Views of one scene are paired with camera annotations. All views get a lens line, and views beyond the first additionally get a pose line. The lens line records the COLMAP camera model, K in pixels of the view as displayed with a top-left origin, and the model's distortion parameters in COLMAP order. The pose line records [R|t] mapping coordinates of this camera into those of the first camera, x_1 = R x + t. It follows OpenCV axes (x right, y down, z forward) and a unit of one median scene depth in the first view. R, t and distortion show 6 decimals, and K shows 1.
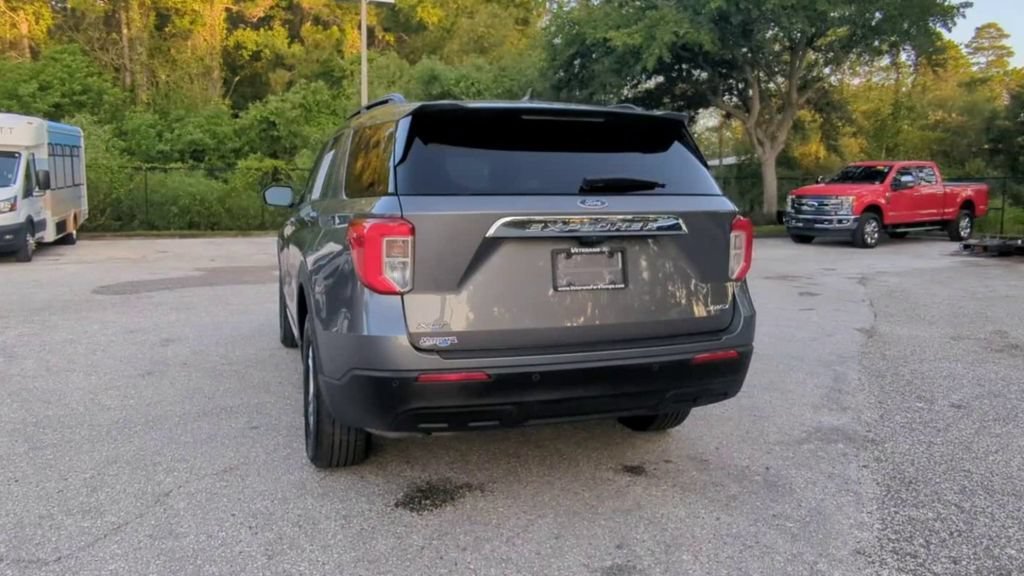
lens RADIAL K [[790.4, 0, 524.5], [0, 790.4, 255.0], [0, 0, 1]] dist [0.002882, -0.005282]
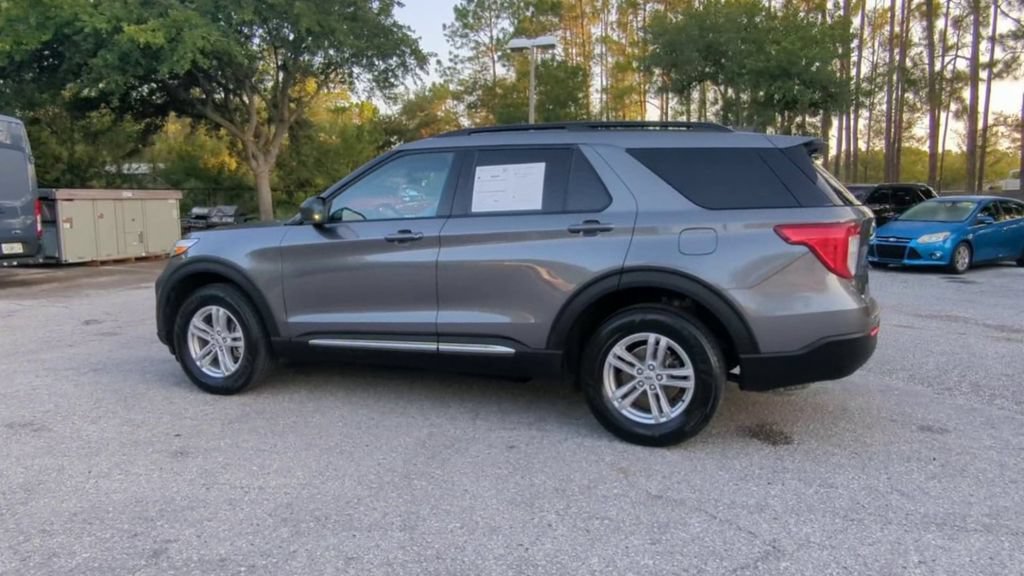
lens RADIAL K [[722.4, 0, 565.5], [0, 722.4, 286.8], [0, 0, 1]] dist [0.004018, -0.002786]
pose [[0.639424, -0.092755, 0.763239, -0.183748], [0.064529, 0.995668, 0.066941, -0.006522], [-0.766142, 0.006448, 0.642639, 0.071529]]
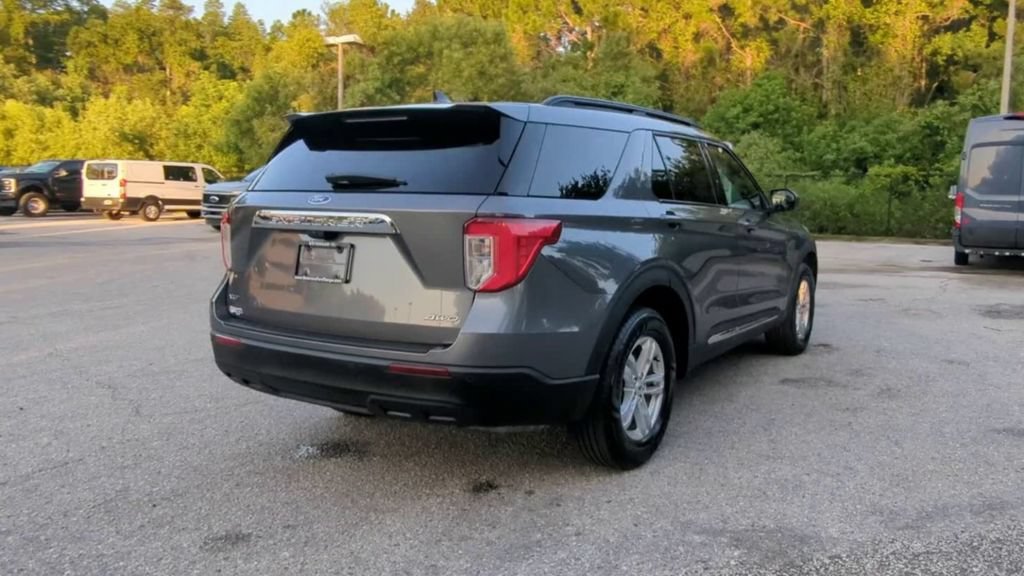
lens RADIAL K [[760.9, 0, 597.3], [0, 760.9, 269.3], [0, 0, 1]] dist [0.000030, -0.004303]
pose [[0.655930, 0.078183, -0.750761, 0.143841], [-0.069224, 0.996661, 0.043311, -0.005599], [0.751640, 0.023562, 0.659152, 0.081204]]
